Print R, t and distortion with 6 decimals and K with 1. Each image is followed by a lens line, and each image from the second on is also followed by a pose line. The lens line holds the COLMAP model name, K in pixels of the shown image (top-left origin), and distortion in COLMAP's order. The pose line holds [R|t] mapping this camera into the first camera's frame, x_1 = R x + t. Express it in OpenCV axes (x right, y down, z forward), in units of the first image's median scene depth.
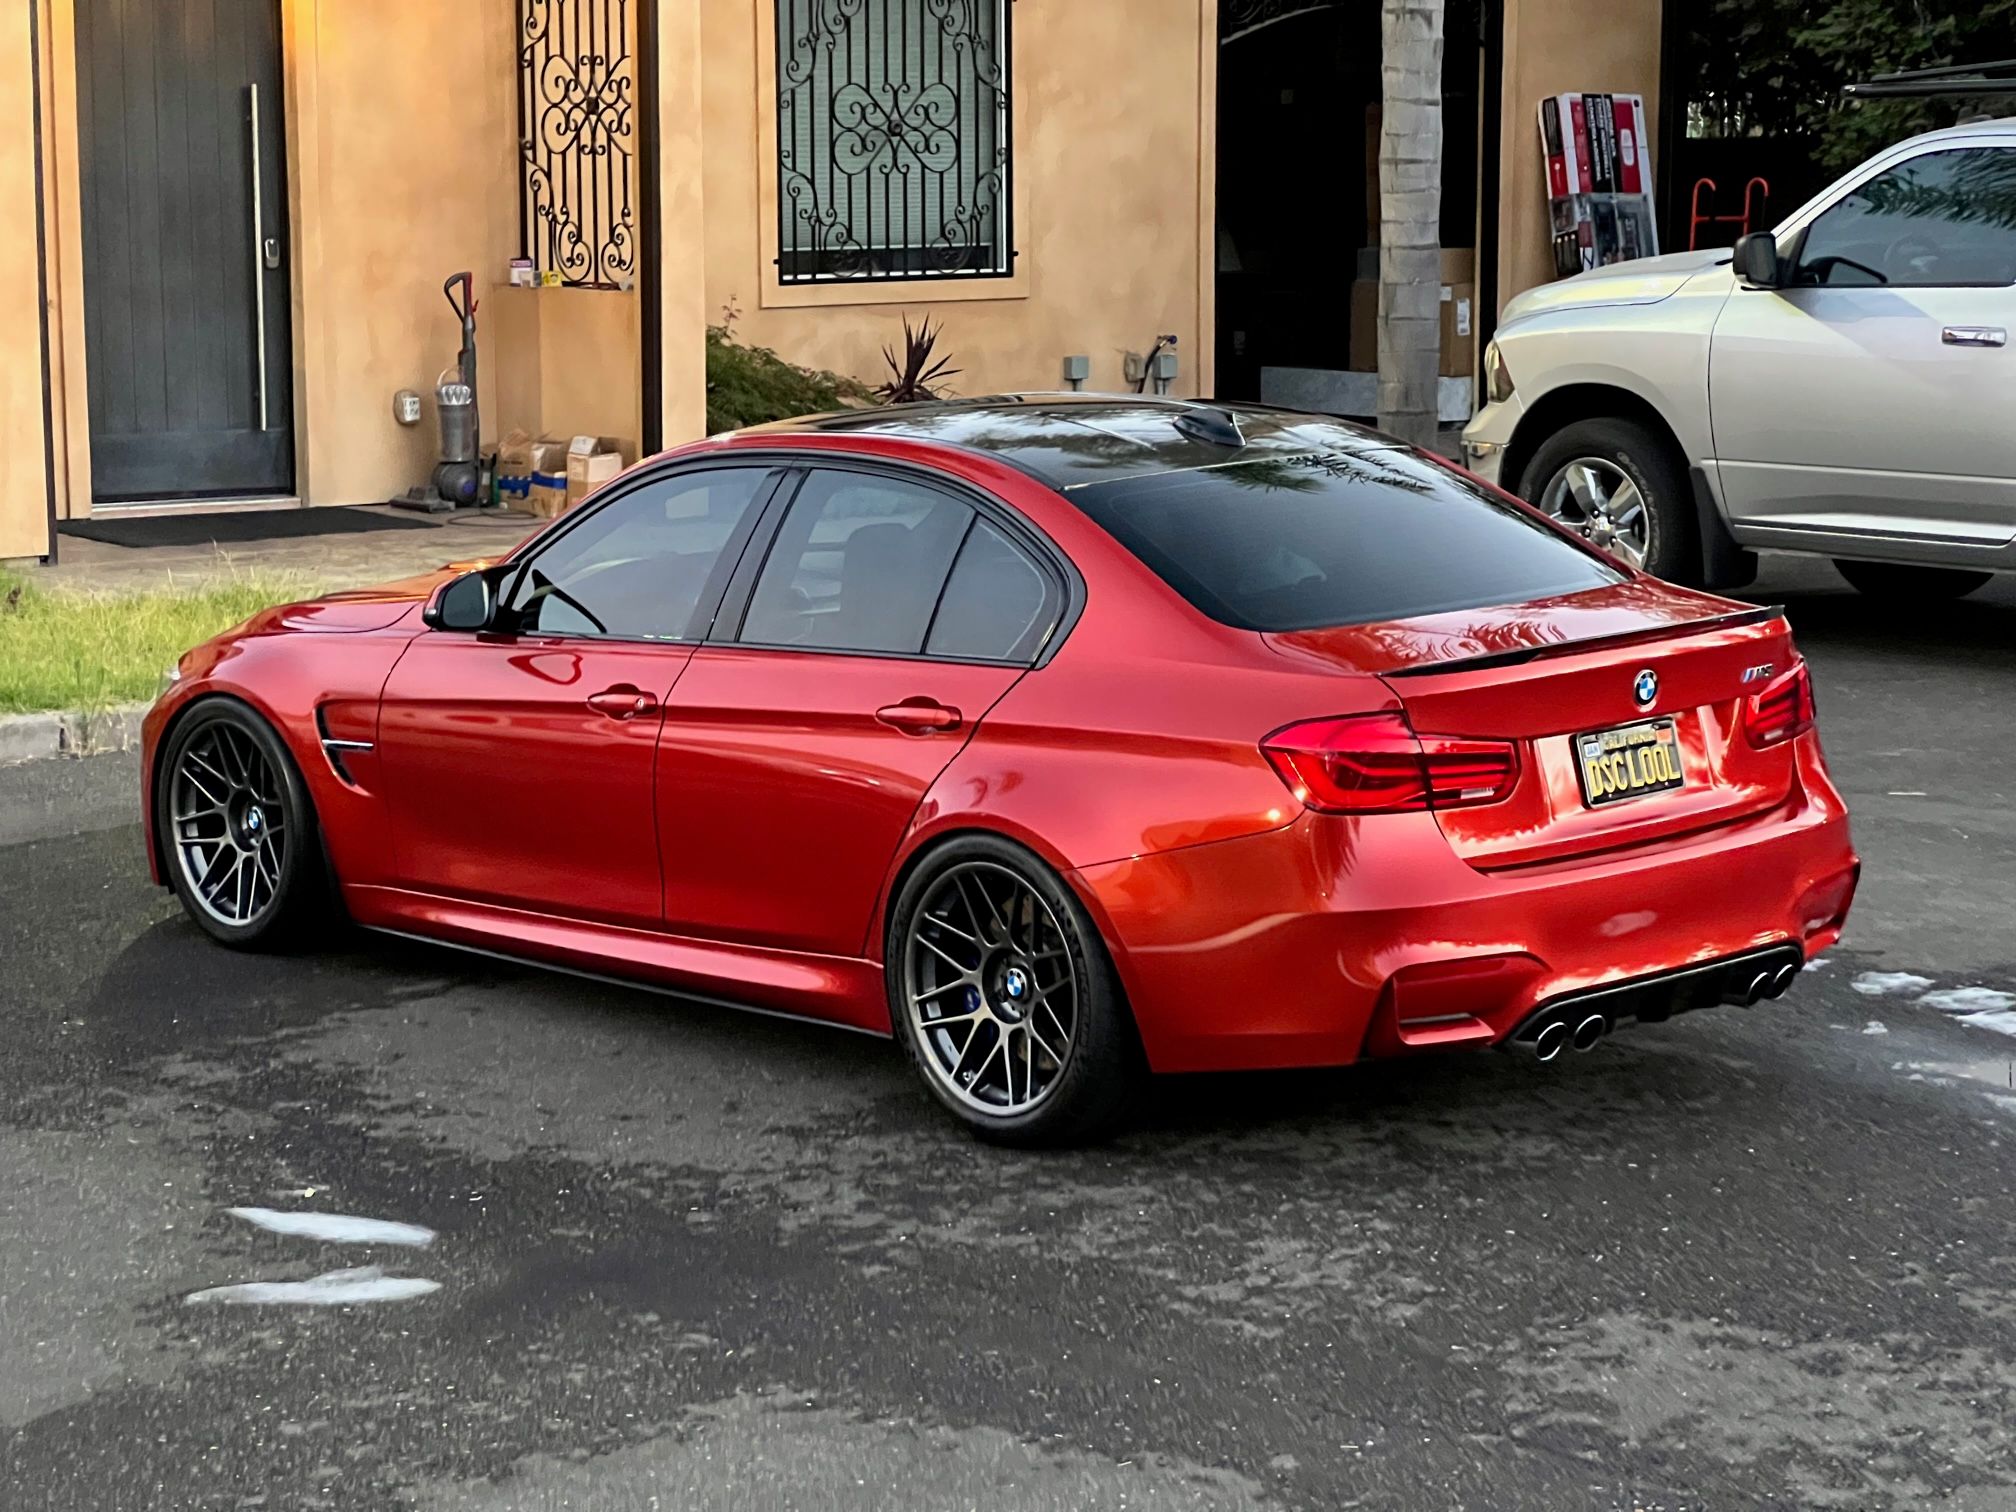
lens RADIAL K [[4470.1, 0, 1008.0], [0, 4470.1, 756.0], [0, 0, 1]] dist [-0.037838, 3.865583]
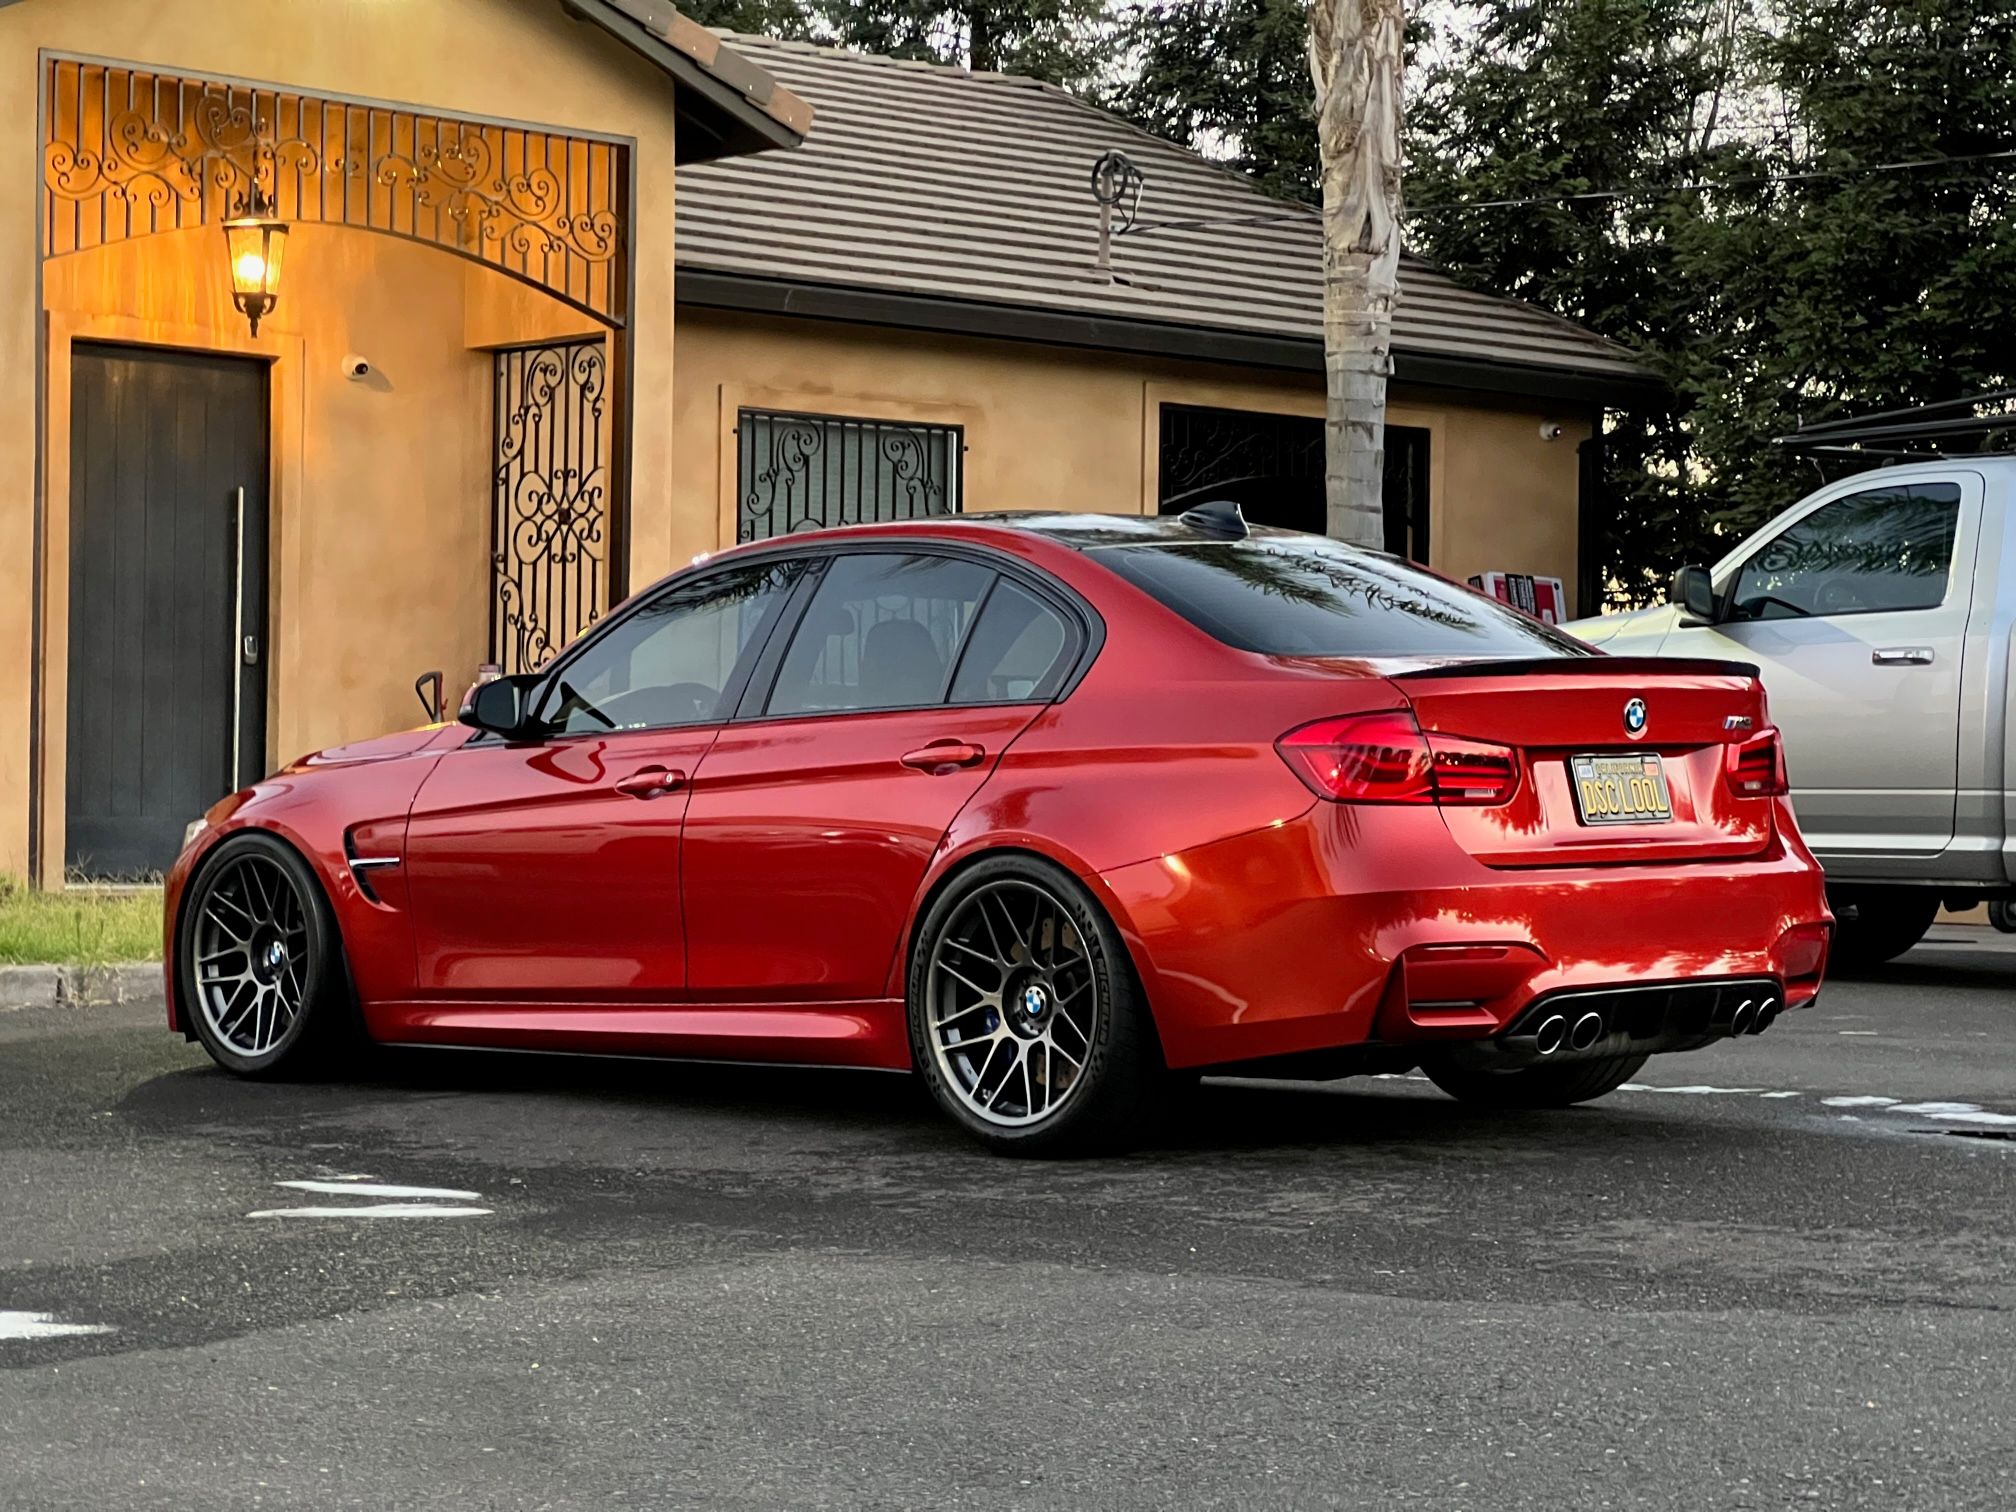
lens RADIAL K [[4470.1, 0, 1008.0], [0, 4470.1, 756.0], [0, 0, 1]] dist [-0.037838, 3.865583]
pose [[0.999638, 0.013651, 0.023167, -0.023987], [-0.009871, 0.987697, -0.156069, 0.128096], [-0.025012, 0.155784, 0.987474, -0.031302]]
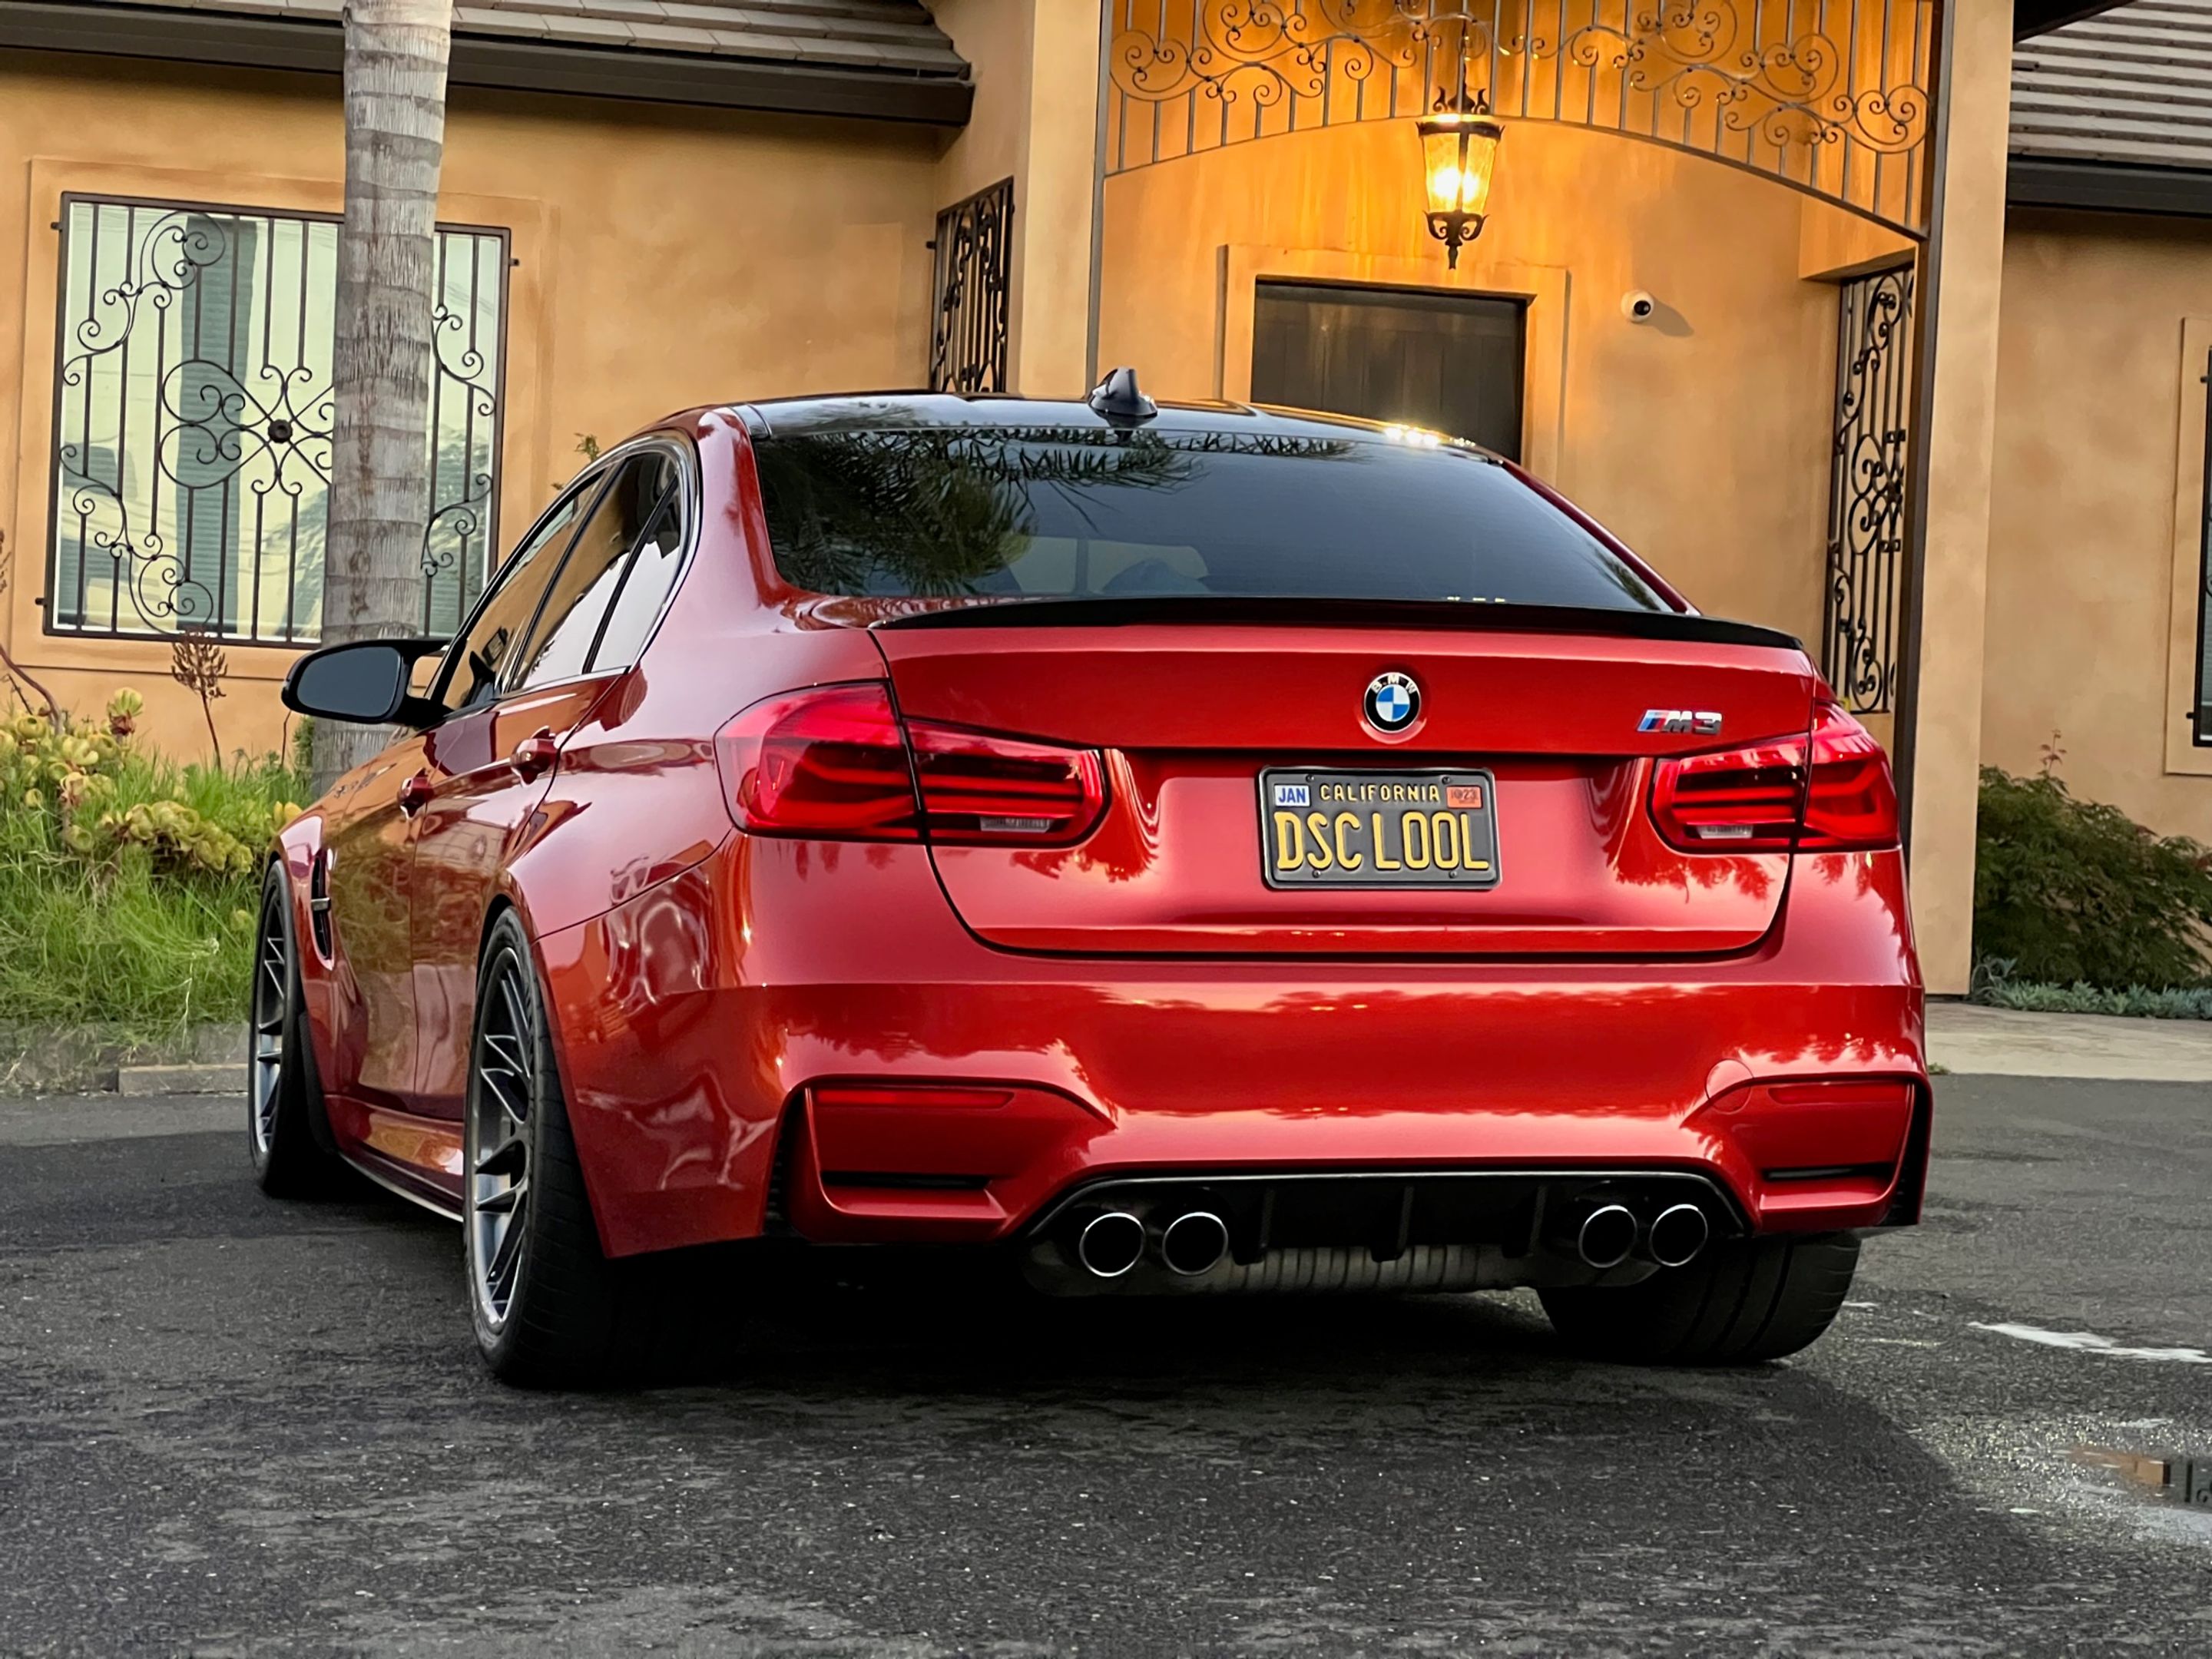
lens RADIAL K [[4904.7, 0, 1106.0], [0, 4904.7, 829.5], [0, 0, 1]] dist [-0.037838, 3.865583]
pose [[0.891765, 0.039328, -0.450786, 0.327718], [-0.106905, 0.986325, -0.125435, 0.072238], [0.439688, 0.160049, 0.883775, 0.310929]]
